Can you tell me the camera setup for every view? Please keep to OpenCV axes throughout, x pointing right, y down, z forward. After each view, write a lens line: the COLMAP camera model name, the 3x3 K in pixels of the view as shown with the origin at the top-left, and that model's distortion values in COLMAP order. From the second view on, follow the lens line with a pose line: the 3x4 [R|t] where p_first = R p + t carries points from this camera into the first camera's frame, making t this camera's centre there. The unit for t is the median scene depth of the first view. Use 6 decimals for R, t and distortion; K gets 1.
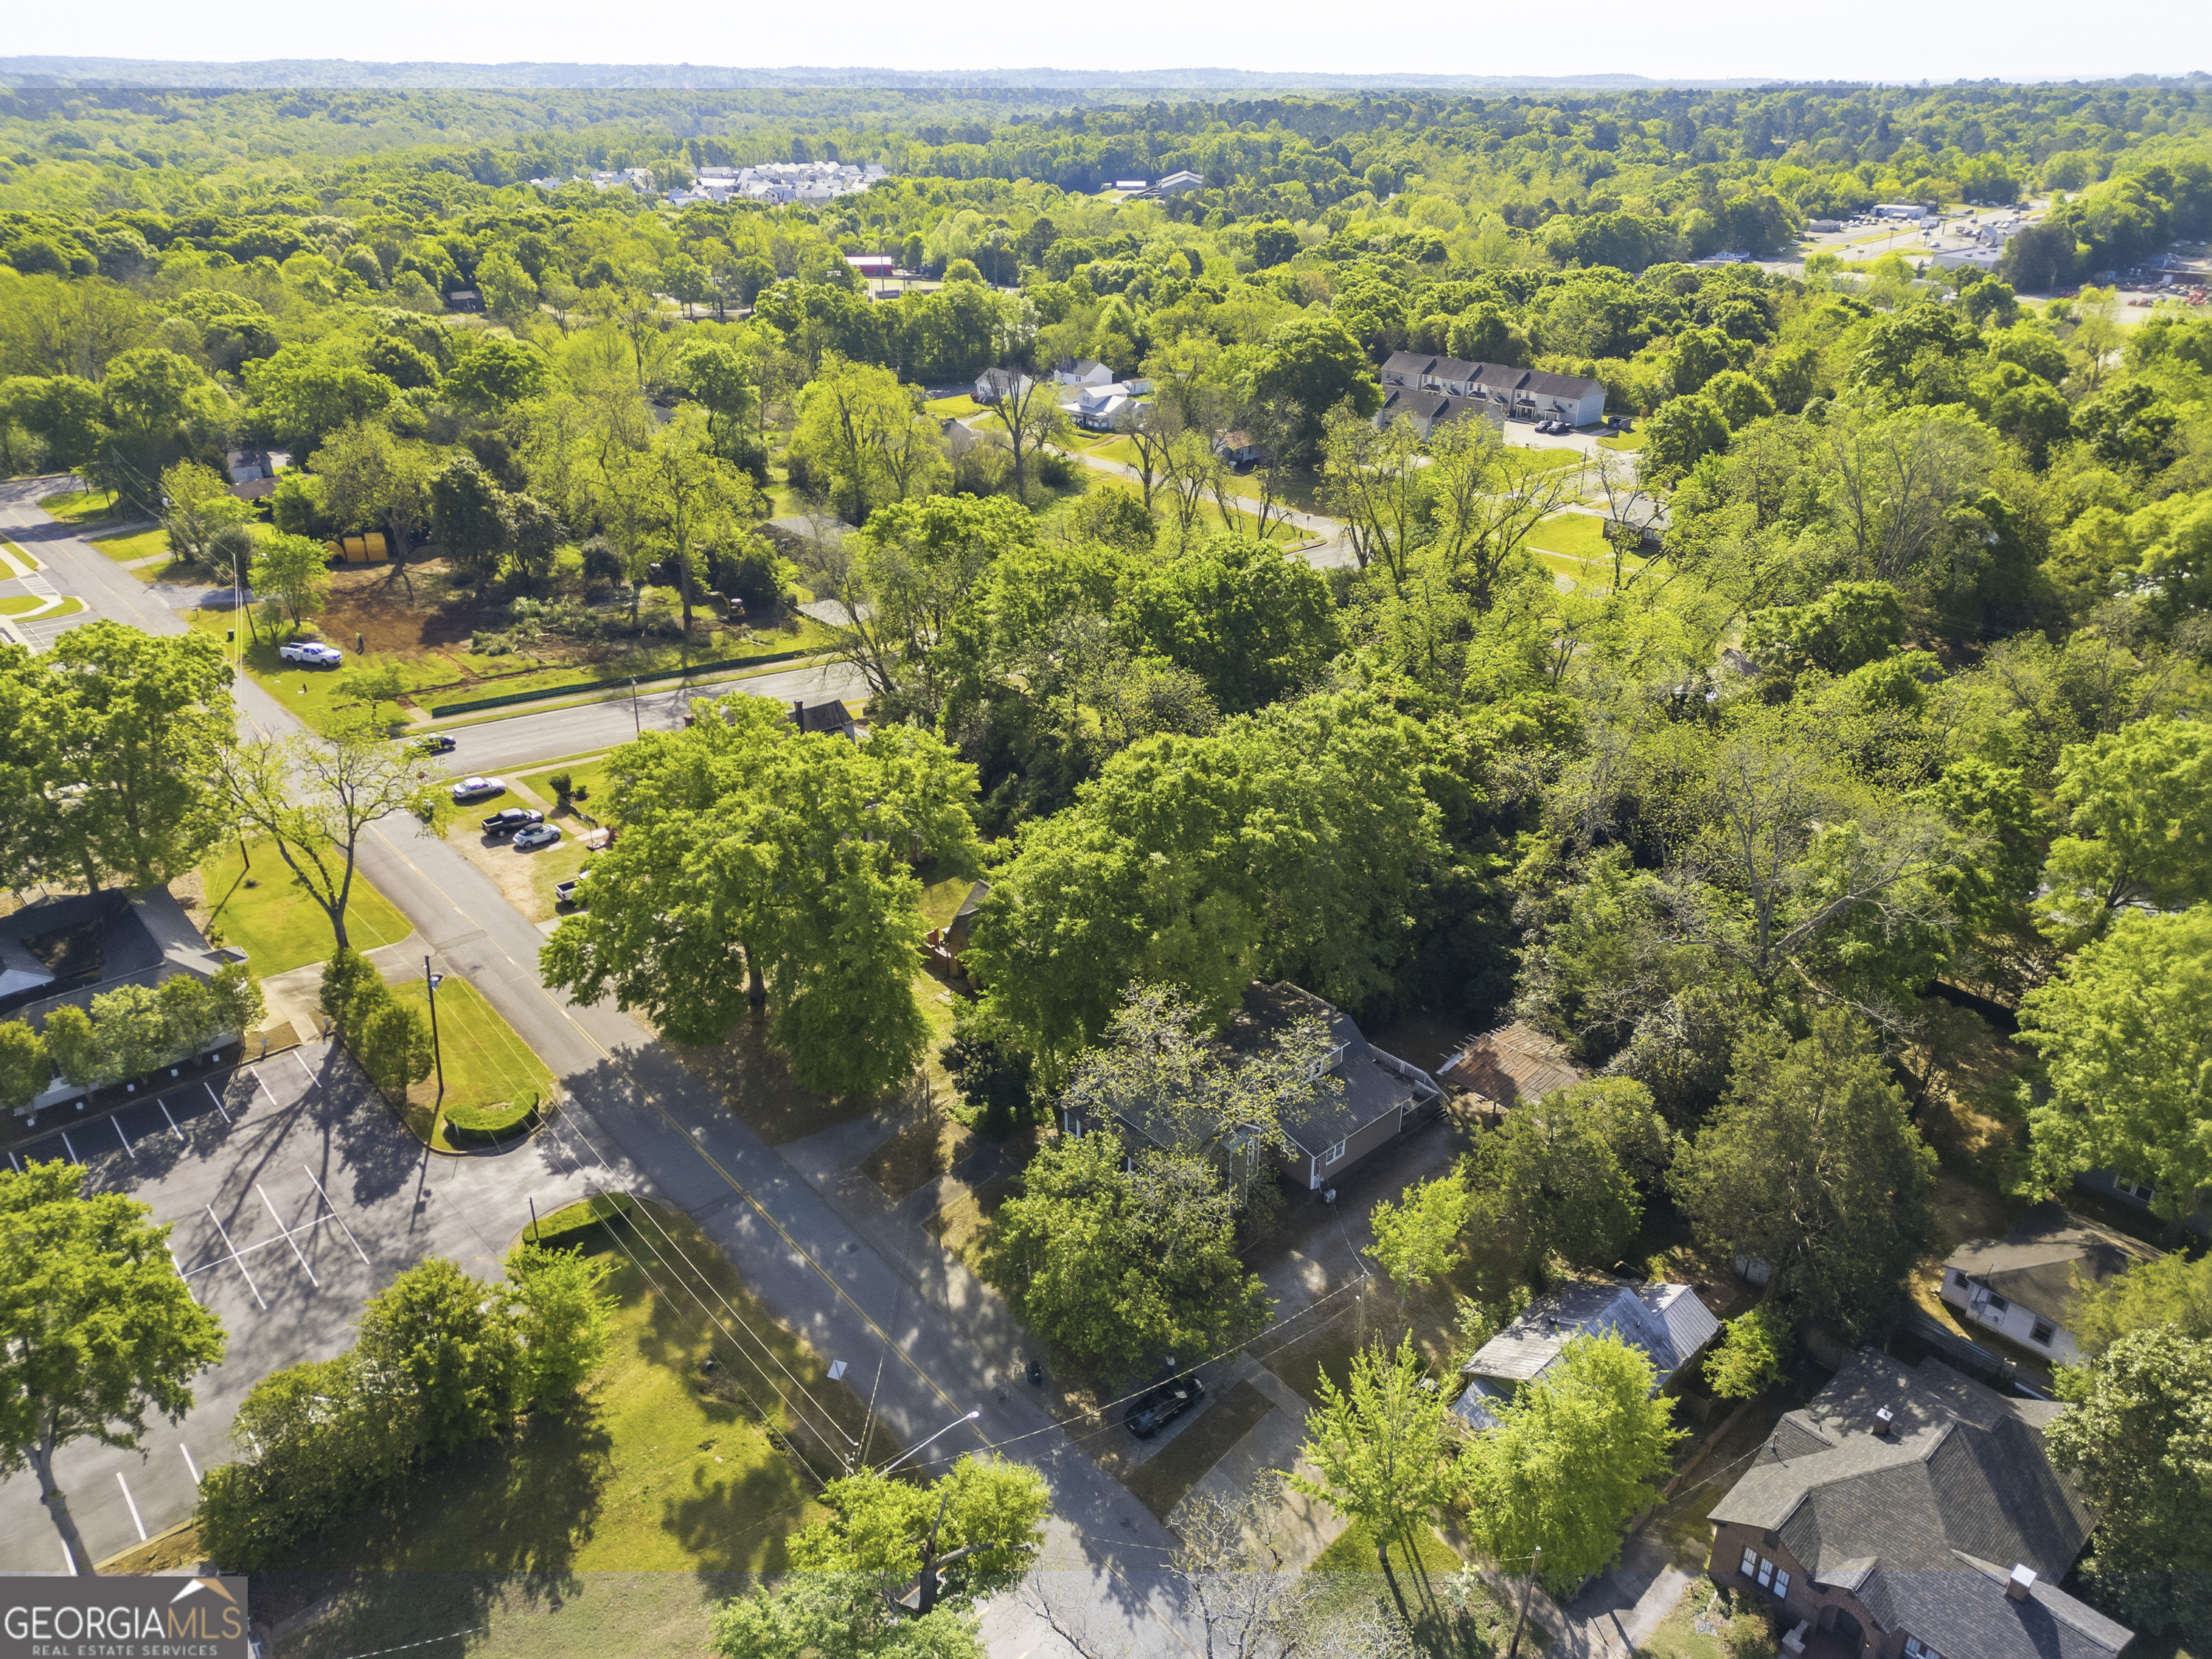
lens RADIAL K [[1541.8, 0, 1097.8], [0, 1541.8, 831.2], [0, 0, 1]] dist [0.077577, -0.071799]
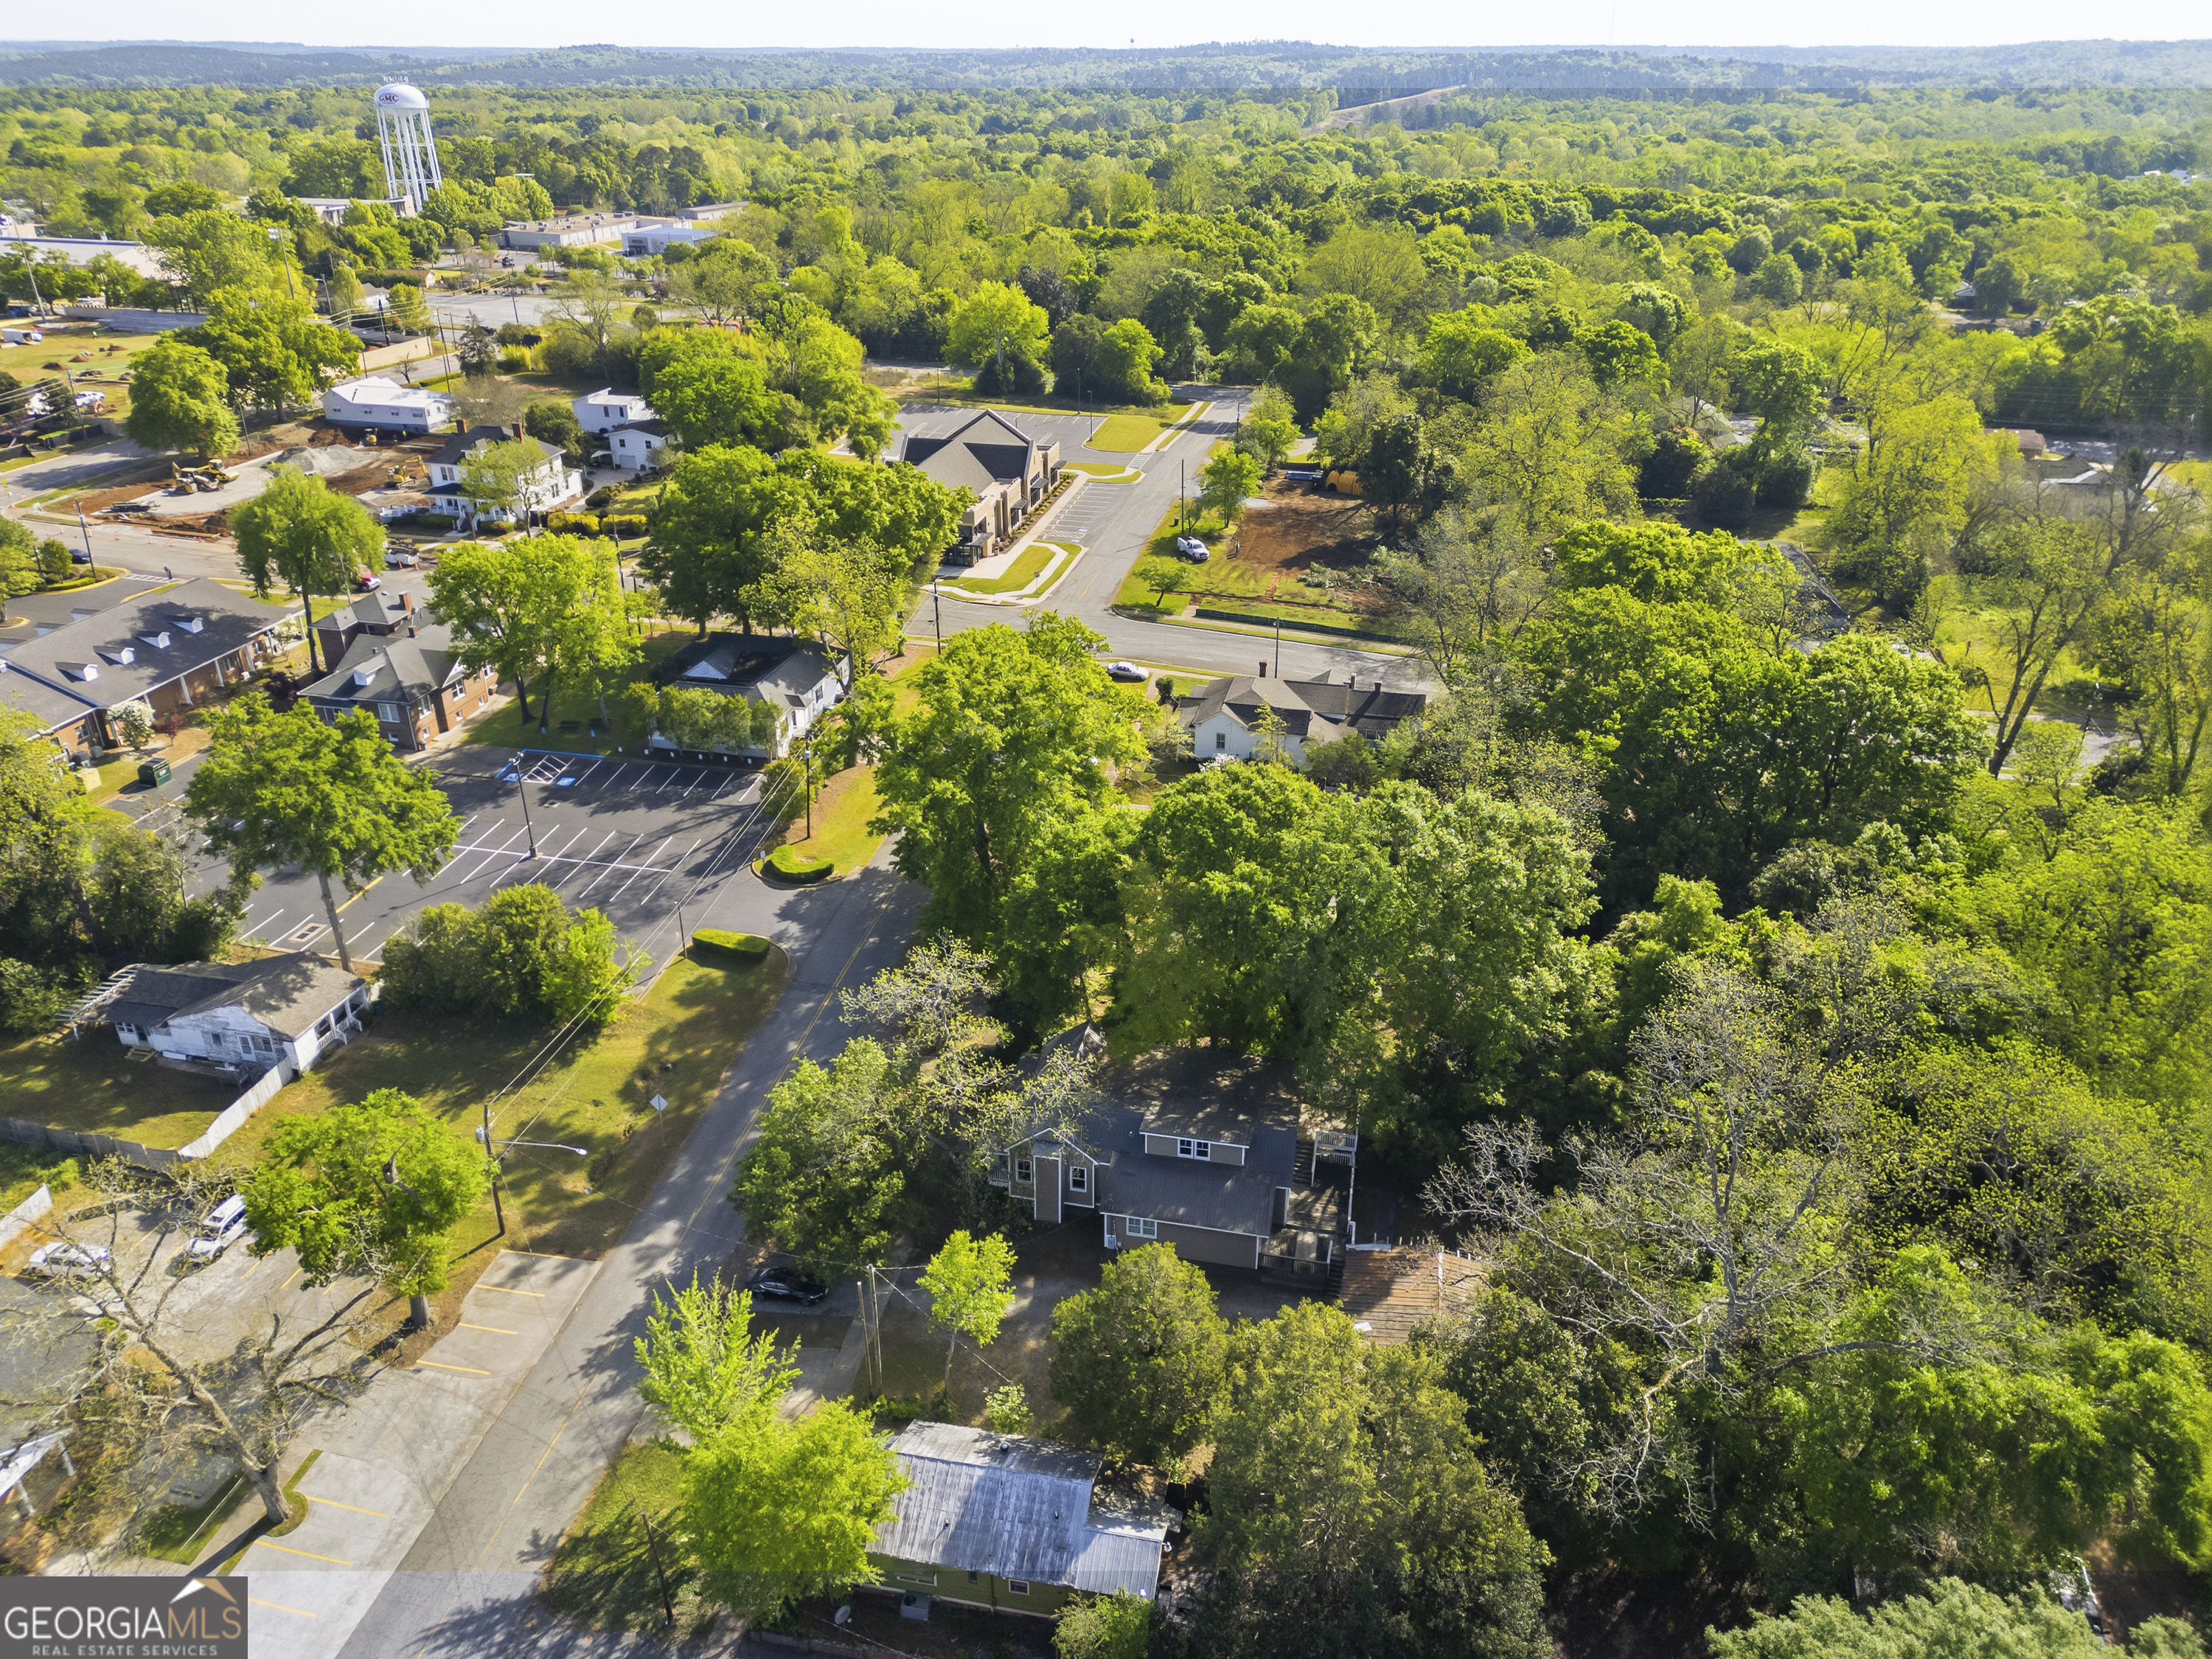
lens RADIAL K [[1541.8, 0, 1097.8], [0, 1541.8, 831.2], [0, 0, 1]] dist [0.077577, -0.071799]
pose [[0.587099, 0.355747, -0.727158, 0.595243], [-0.349388, 0.921647, 0.168804, -0.129181], [0.730235, 0.154956, 0.665392, 0.270572]]
